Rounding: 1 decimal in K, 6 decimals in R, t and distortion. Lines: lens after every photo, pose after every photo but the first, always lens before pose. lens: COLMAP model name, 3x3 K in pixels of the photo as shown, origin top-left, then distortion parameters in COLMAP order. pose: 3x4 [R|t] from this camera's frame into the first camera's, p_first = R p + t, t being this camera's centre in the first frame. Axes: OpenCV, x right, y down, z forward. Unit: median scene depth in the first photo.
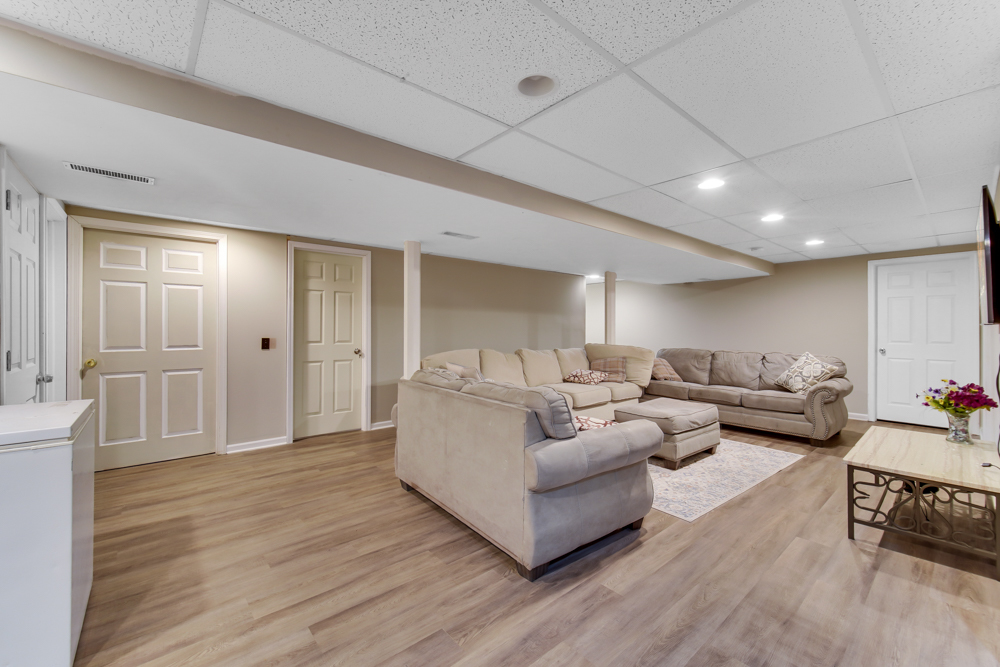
lens RADIAL K [[409.2, 0, 499.5], [0, 409.2, 329.0], [0, 0, 1]] dist [0.001421, 0.000061]
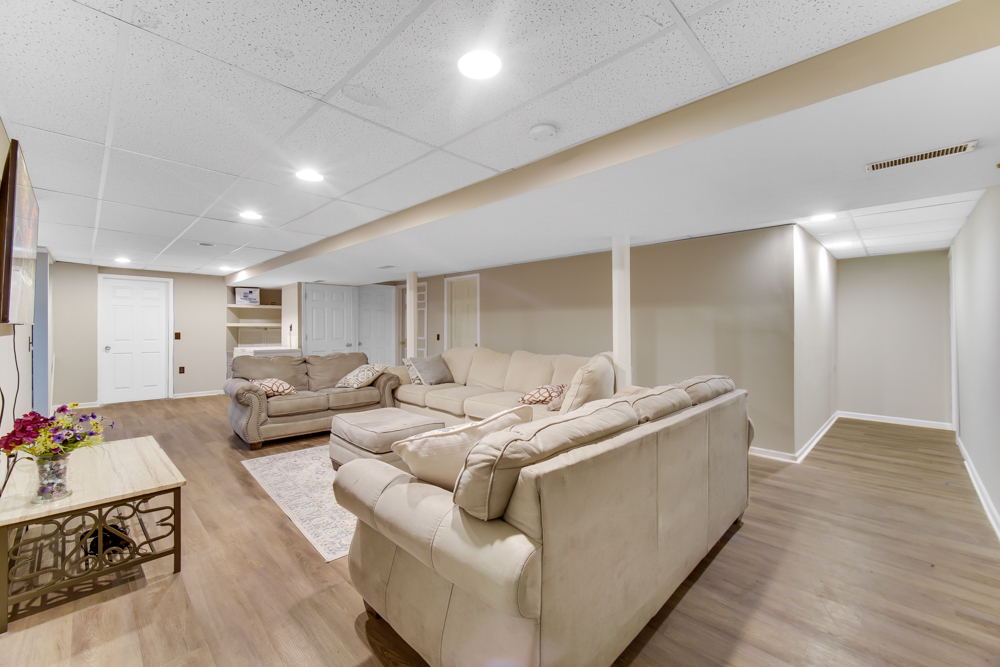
lens RADIAL K [[409.2, 0, 499.1], [0, 409.2, 330.3], [0, 0, 1]] dist [0.001421, 0.000061]
pose [[0.080166, -0.002725, -0.996778, 1.513489], [-0.006285, 0.999975, -0.003239, 0.009557], [0.996762, 0.006525, 0.080146, 1.373058]]
